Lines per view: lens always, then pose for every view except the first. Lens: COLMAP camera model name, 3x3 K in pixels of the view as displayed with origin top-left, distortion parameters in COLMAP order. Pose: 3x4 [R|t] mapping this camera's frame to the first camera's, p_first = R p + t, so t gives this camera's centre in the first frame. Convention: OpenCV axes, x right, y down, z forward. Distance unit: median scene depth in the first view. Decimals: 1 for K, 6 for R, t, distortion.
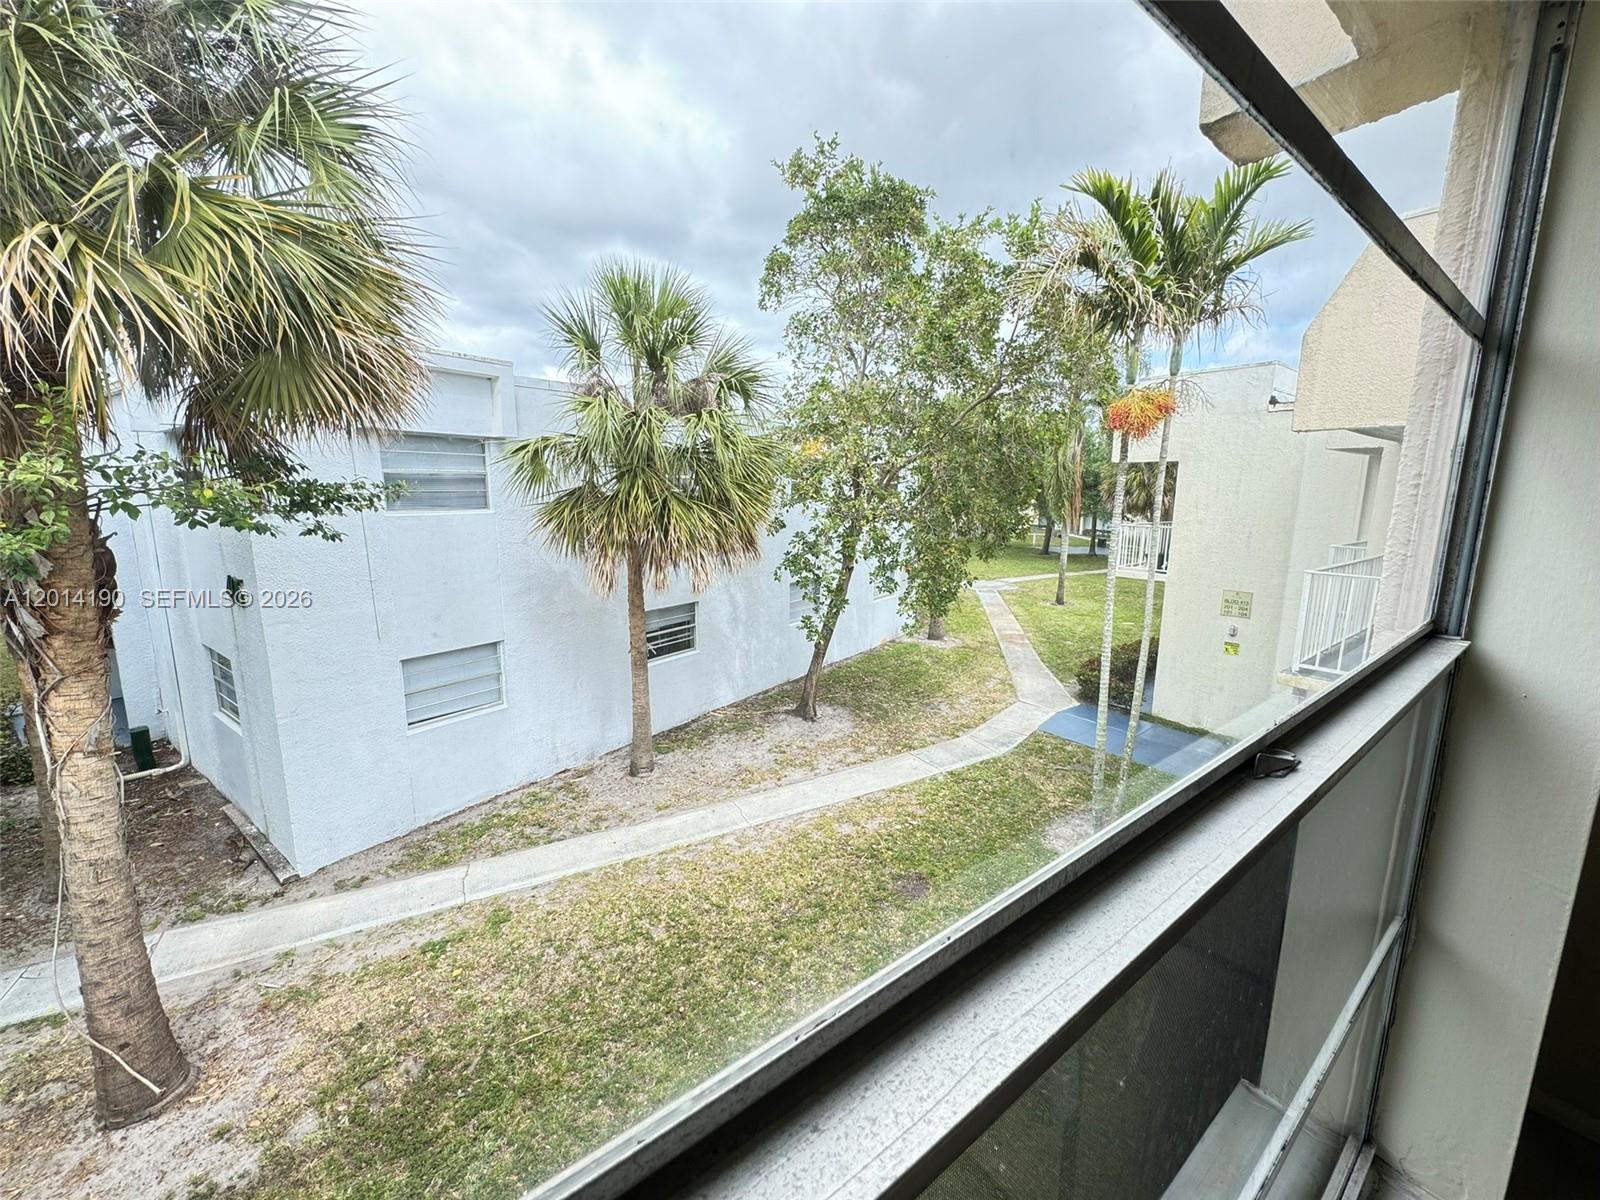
lens RADIAL K [[638.7, 0, 799.5], [0, 638.7, 596.1], [0, 0, 1]] dist [-0.002045, -0.000476]
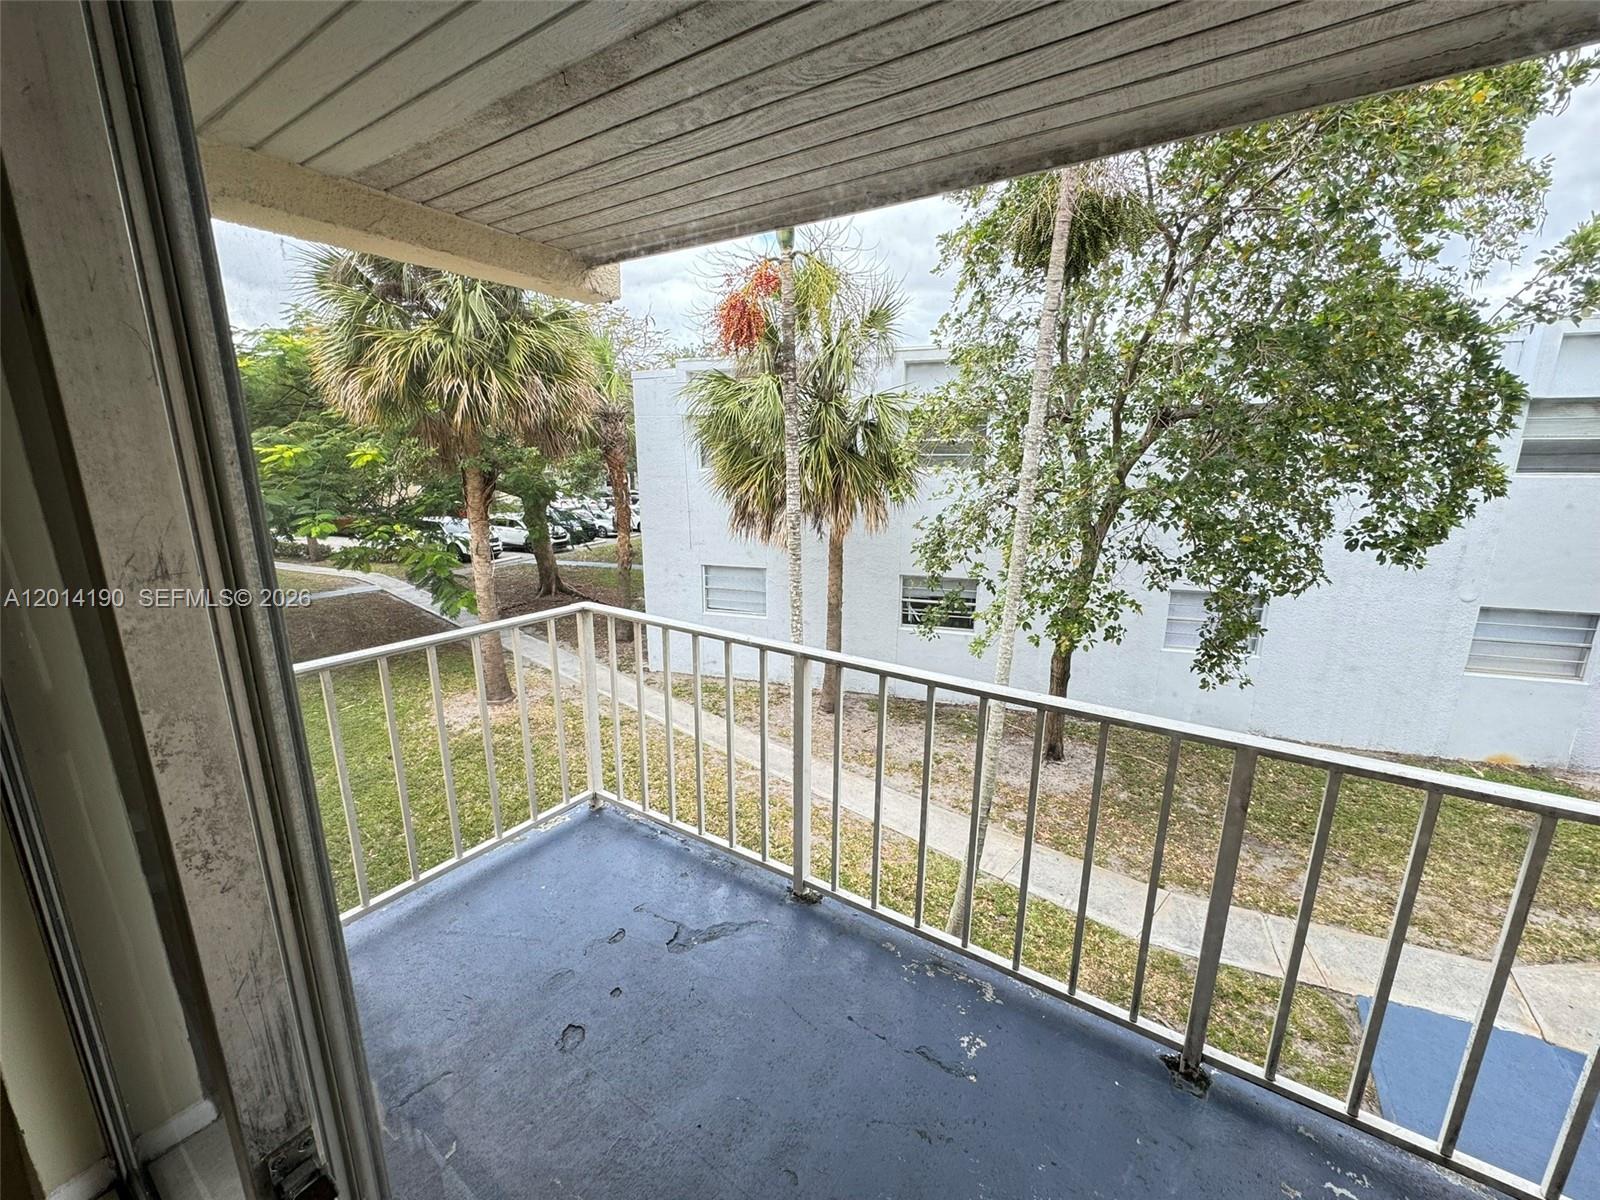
lens RADIAL K [[638.7, 0, 799.5], [0, 638.7, 596.1], [0, 0, 1]] dist [-0.002045, -0.000476]
pose [[0.319272, 0.199341, -0.926460, 0.805062], [-0.161666, 0.974752, 0.154019, -0.089841], [0.933772, 0.100603, 0.343438, 0.618571]]
